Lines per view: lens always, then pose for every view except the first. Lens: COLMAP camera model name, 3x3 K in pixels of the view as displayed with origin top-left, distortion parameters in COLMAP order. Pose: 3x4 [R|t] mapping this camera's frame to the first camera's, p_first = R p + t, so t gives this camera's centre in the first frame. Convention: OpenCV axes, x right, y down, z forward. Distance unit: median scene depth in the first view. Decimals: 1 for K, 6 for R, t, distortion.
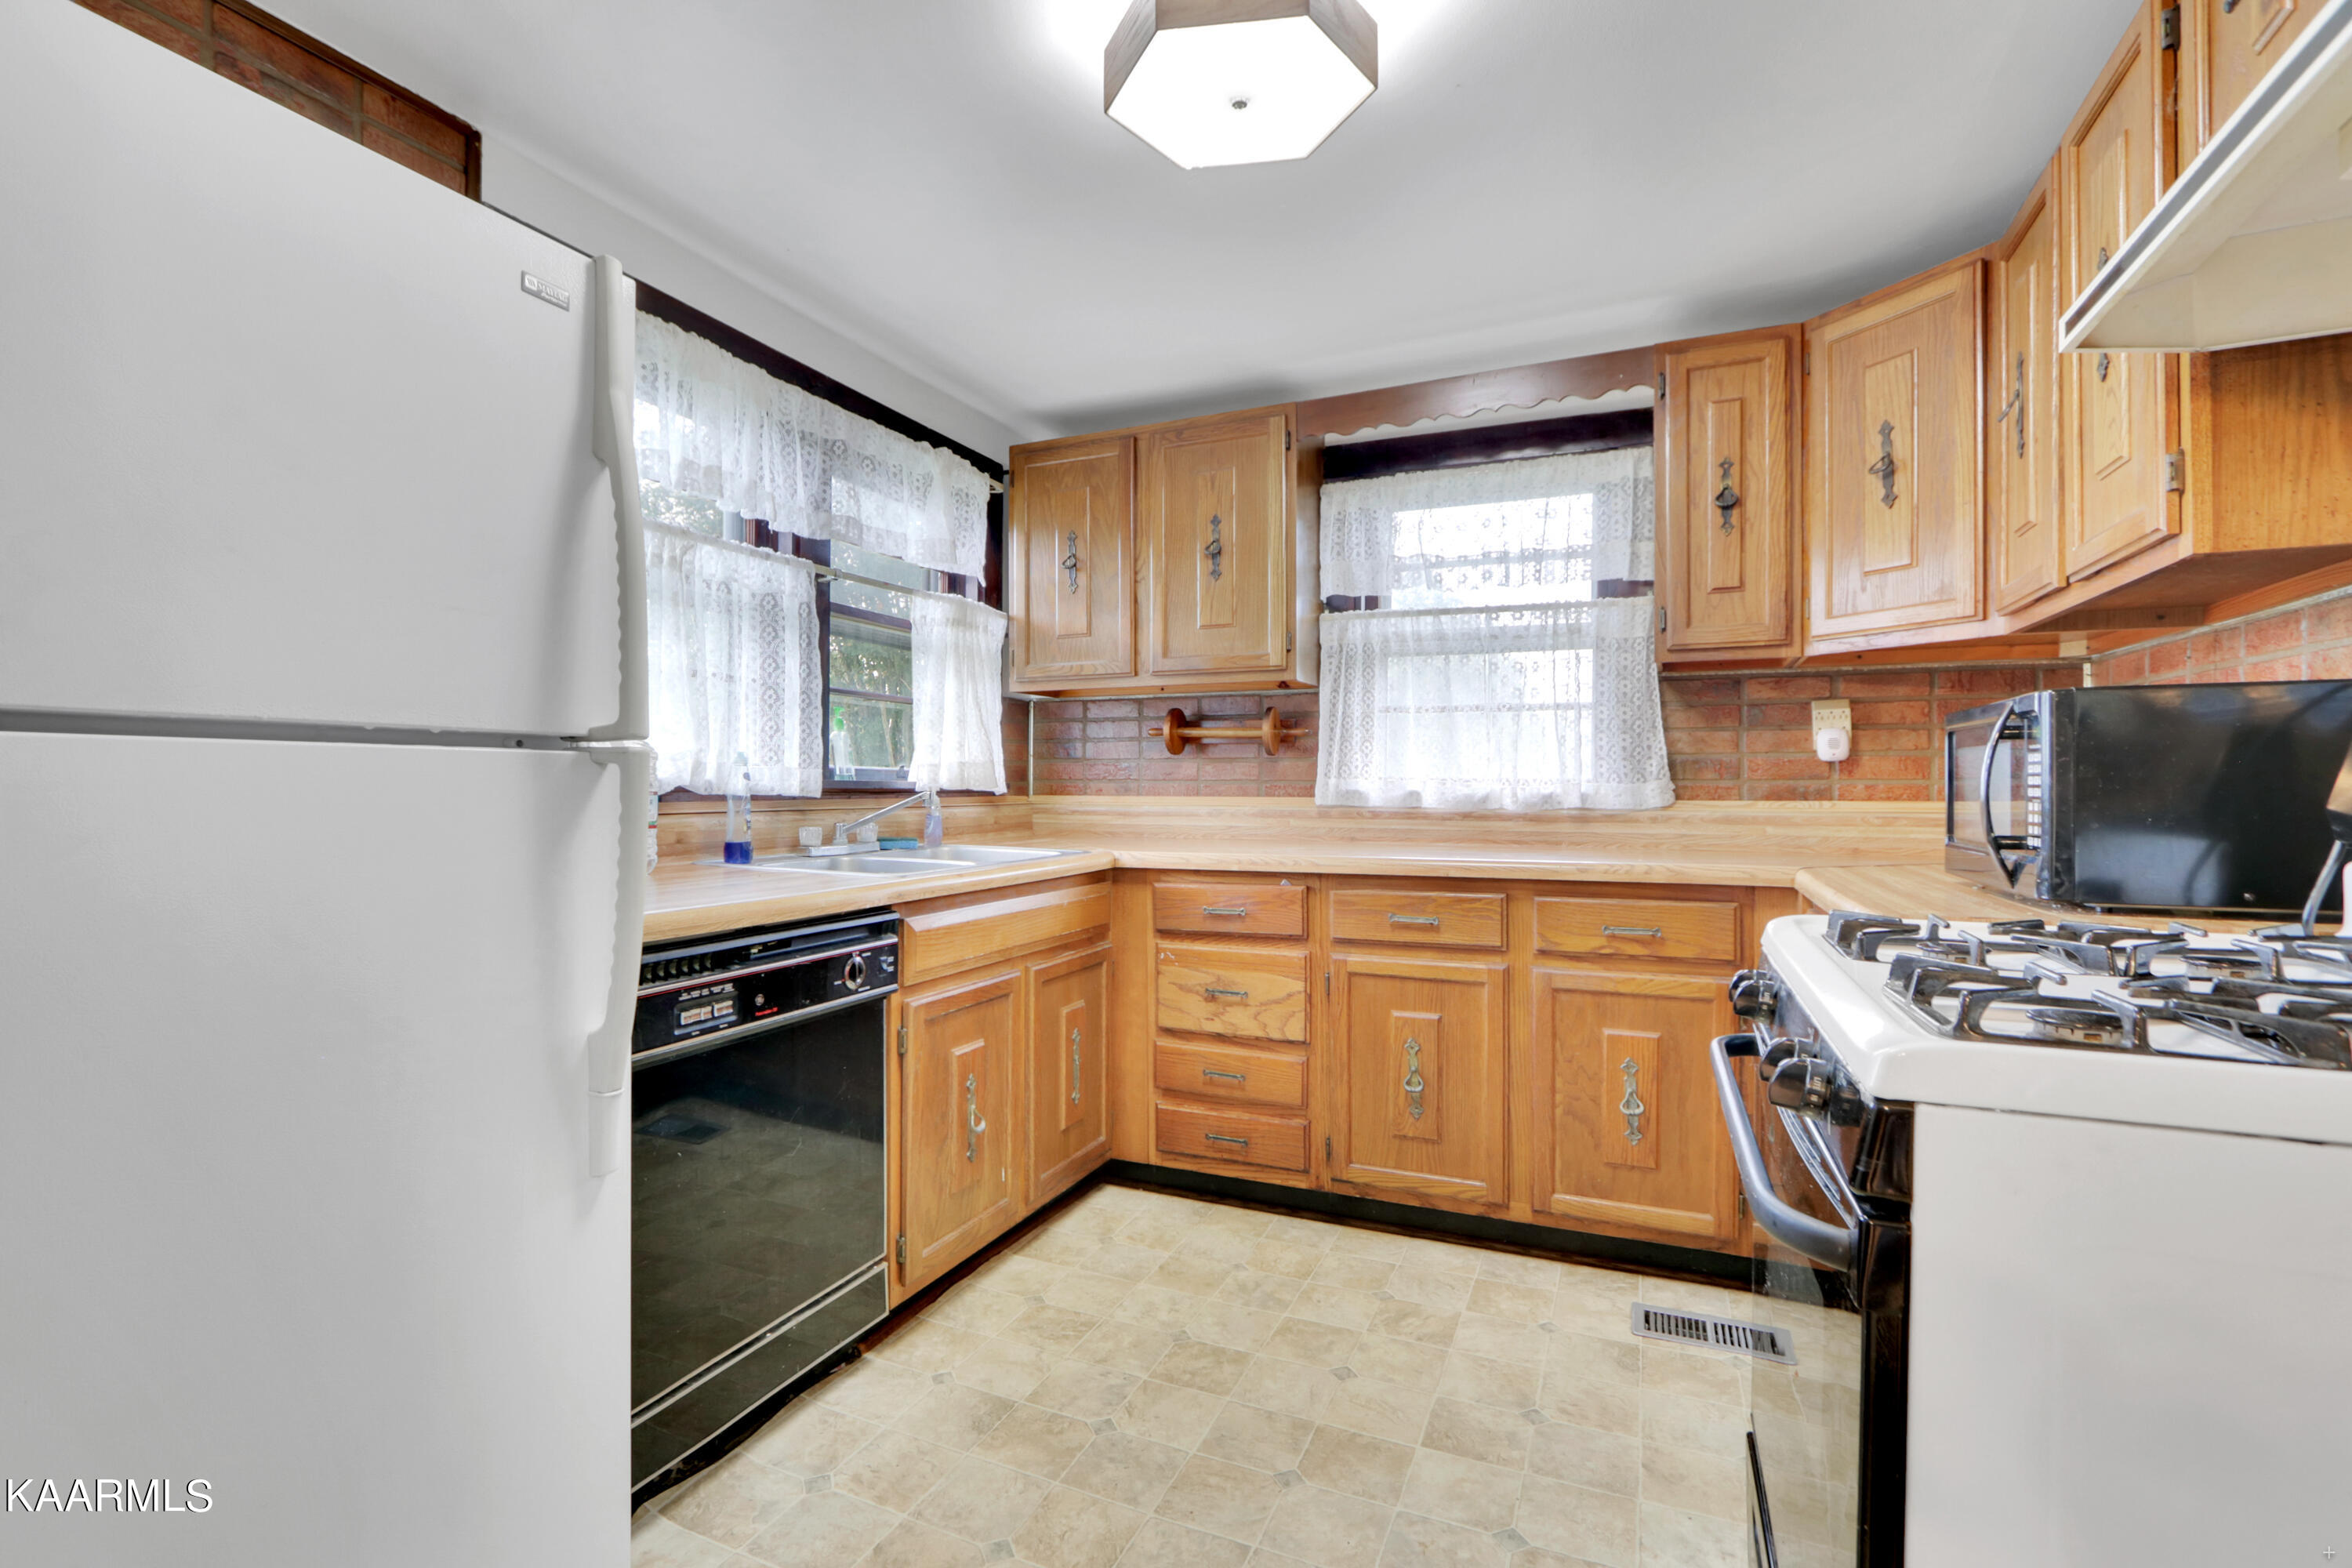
lens RADIAL K [[1117.2, 0, 1168.7], [0, 1117.2, 807.2], [0, 0, 1]] dist [-0.002378, -0.000087]
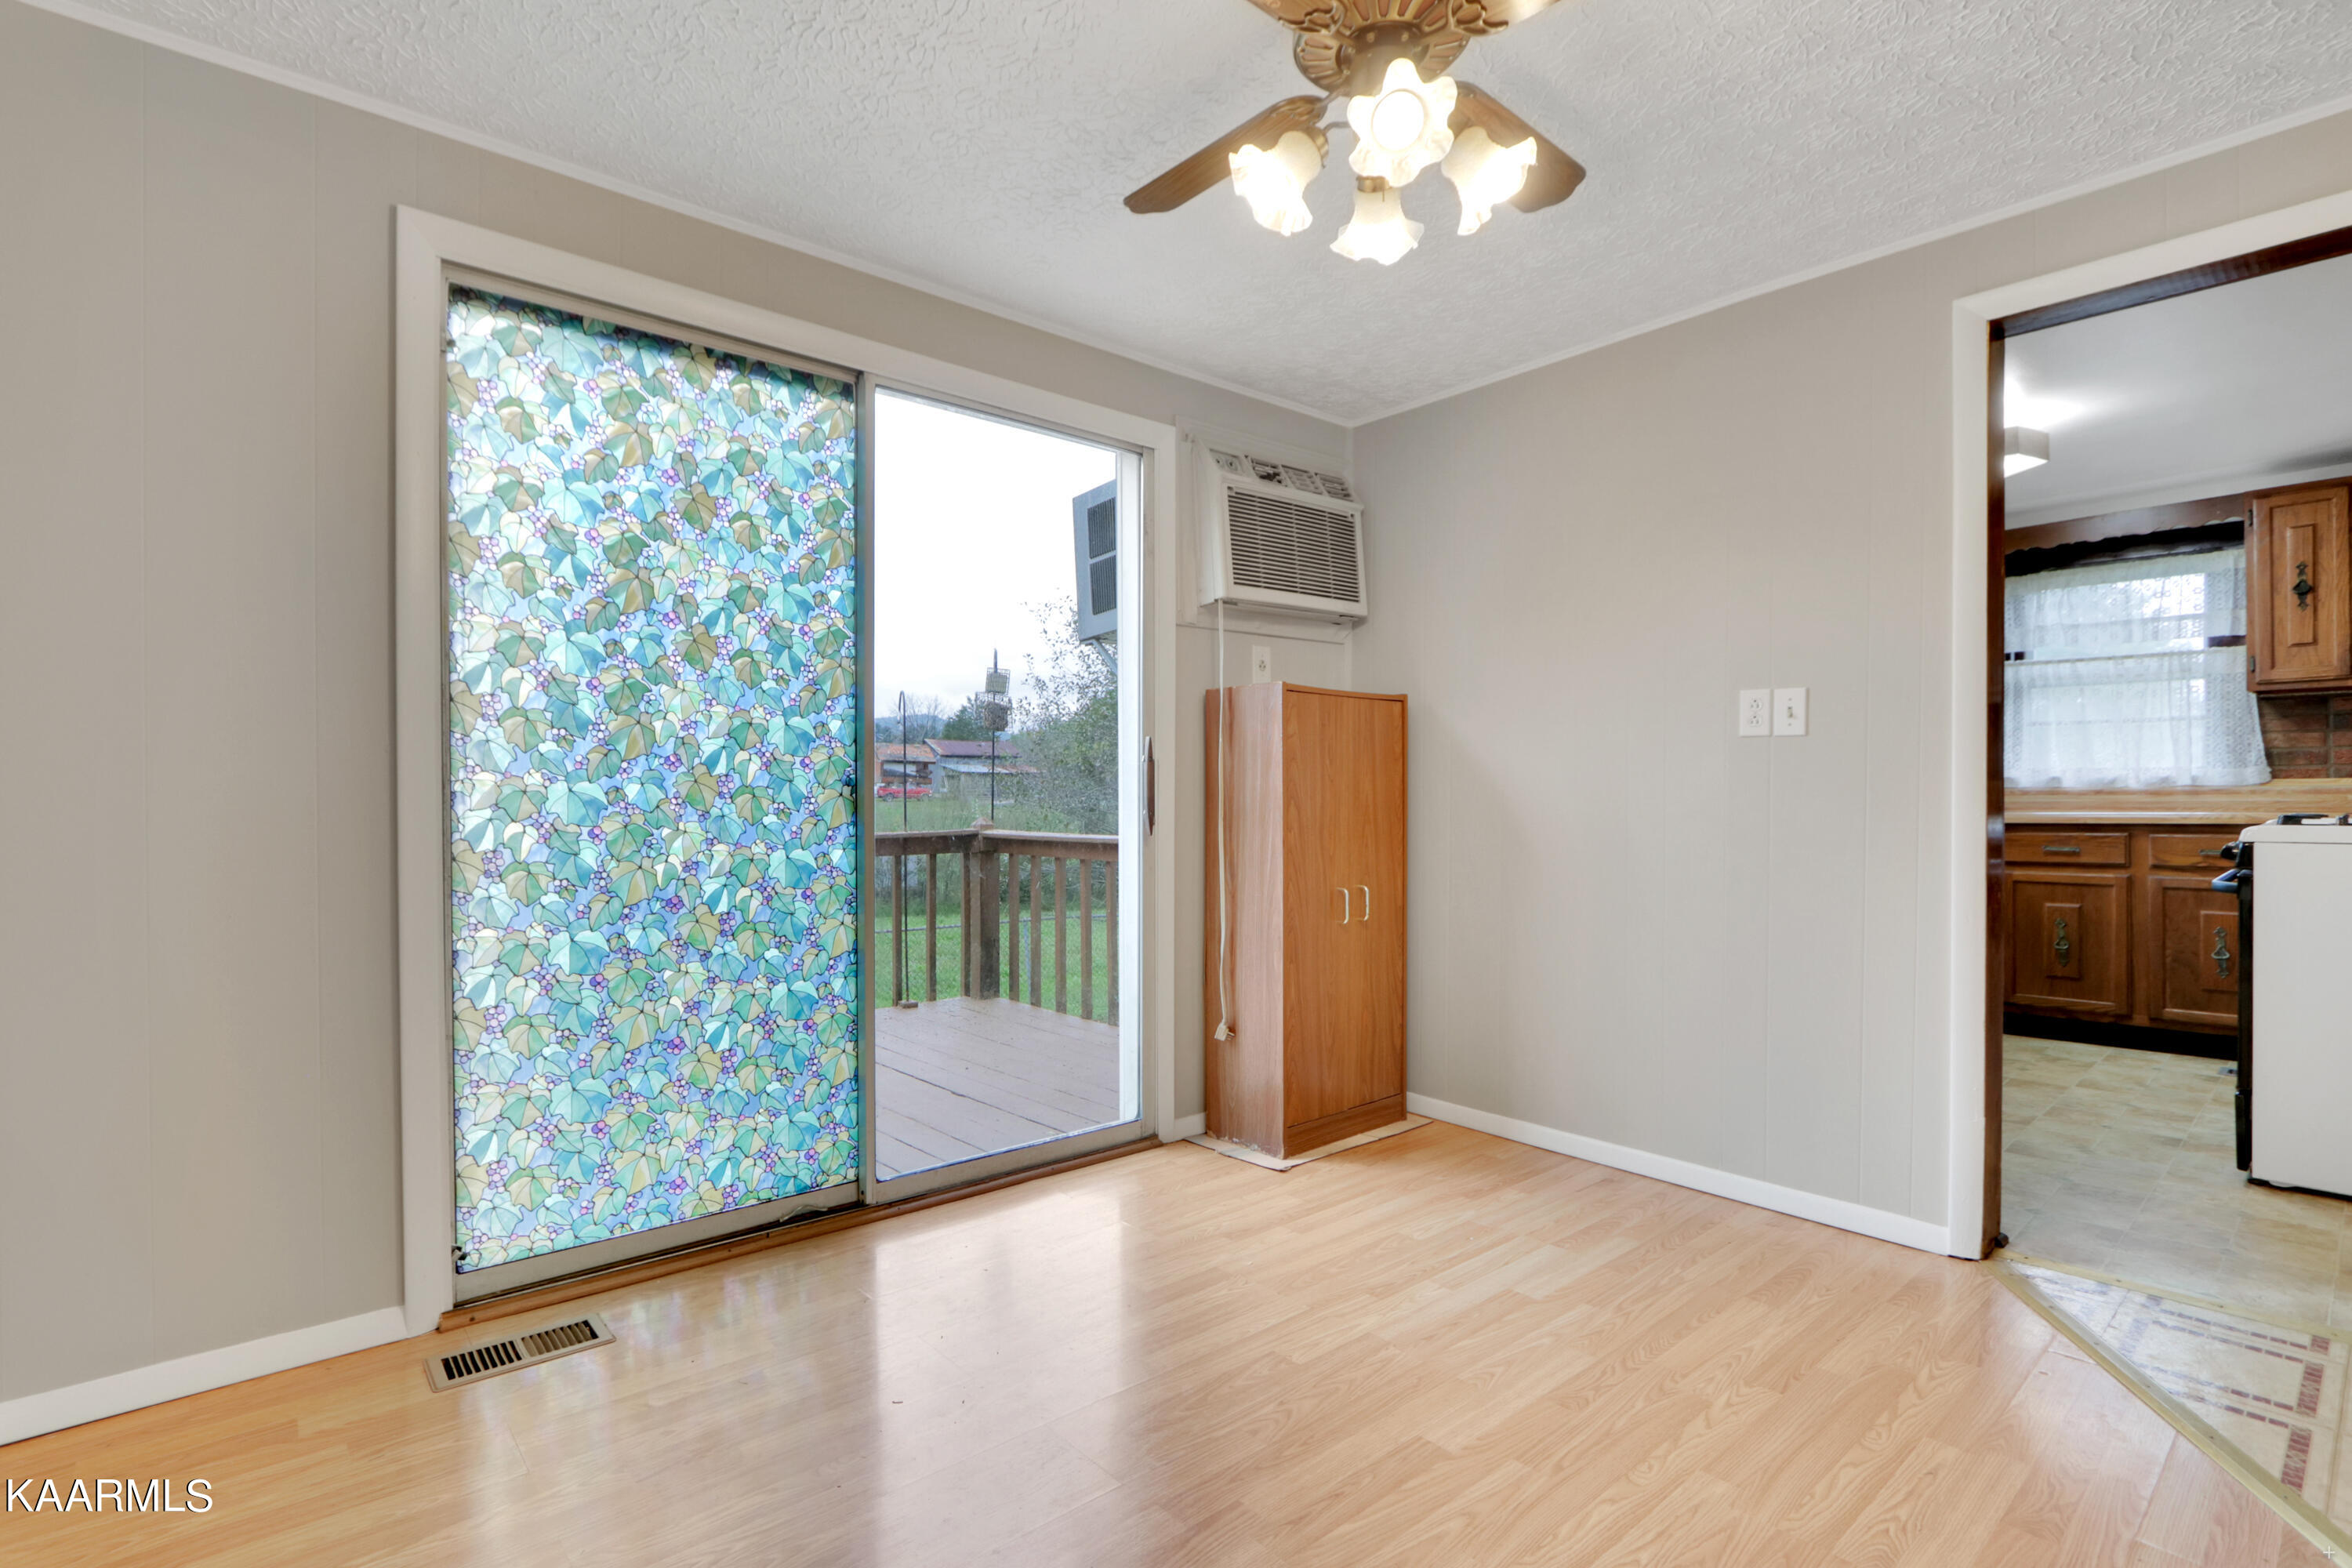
lens RADIAL K [[1117.2, 0, 1168.7], [0, 1117.2, 807.2], [0, 0, 1]] dist [-0.002378, -0.000087]
pose [[0.909567, -0.002711, -0.415548, -0.291549], [-0.000427, 0.999972, -0.007458, 0.046167], [0.415557, 0.006961, 0.909541, -1.043437]]
